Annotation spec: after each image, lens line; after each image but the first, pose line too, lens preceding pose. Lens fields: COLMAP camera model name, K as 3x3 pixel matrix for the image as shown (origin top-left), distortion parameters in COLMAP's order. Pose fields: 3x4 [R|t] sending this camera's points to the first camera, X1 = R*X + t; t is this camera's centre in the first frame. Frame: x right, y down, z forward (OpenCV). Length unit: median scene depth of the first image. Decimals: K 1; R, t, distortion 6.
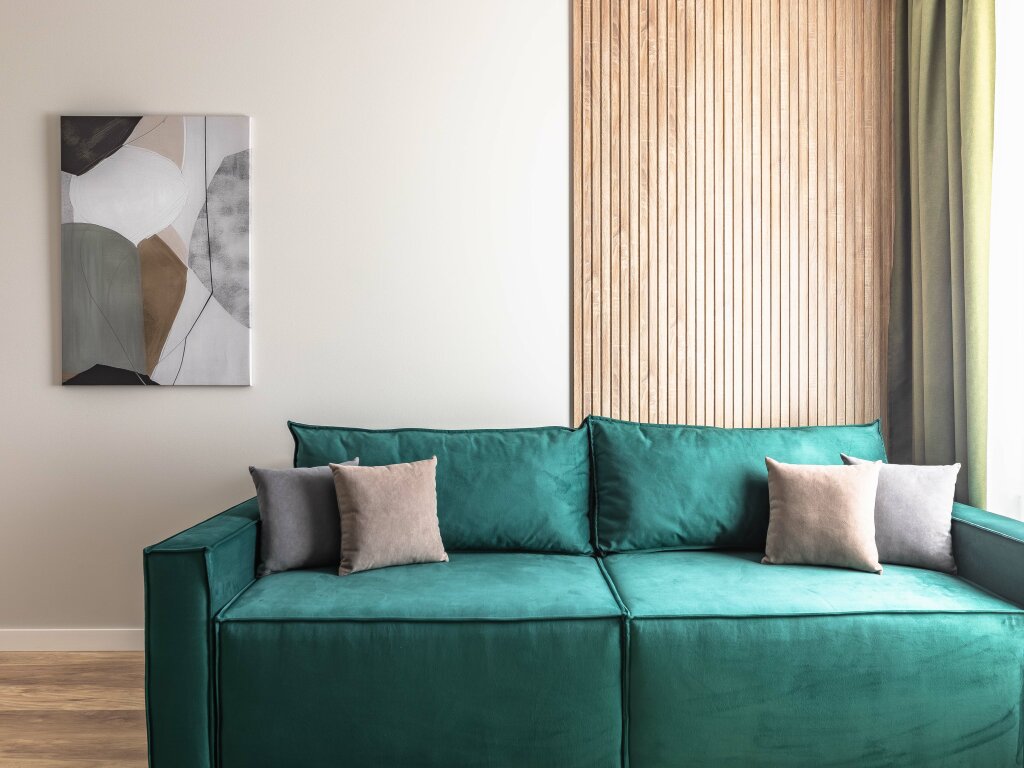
lens RADIAL K [[782.1, 0, 512.0], [0, 782.1, 384.0], [0, 0, 1]] dist [0.002689, 0.005238]
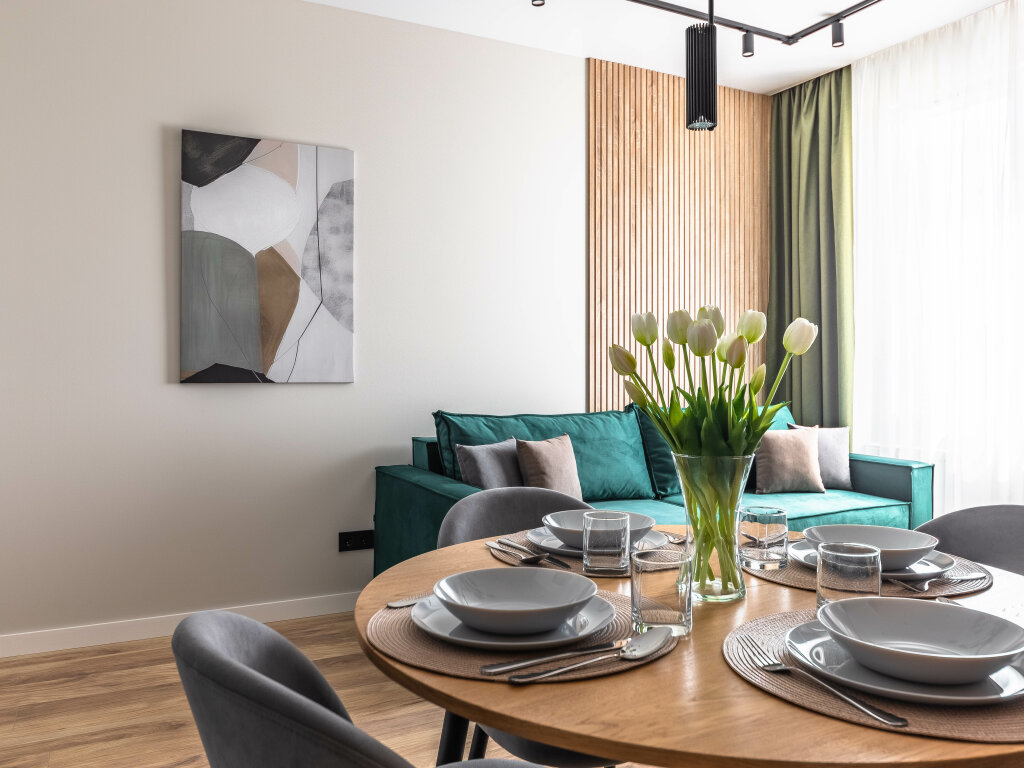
lens RADIAL K [[782.1, 0, 512.0], [0, 782.1, 384.0], [0, 0, 1]] dist [0.002689, 0.005238]
pose [[0.898770, -0.006510, 0.438371, -0.635933], [0.005822, 0.999979, 0.002915, 0.002267], [-0.438381, -0.000068, 0.898789, -0.146506]]
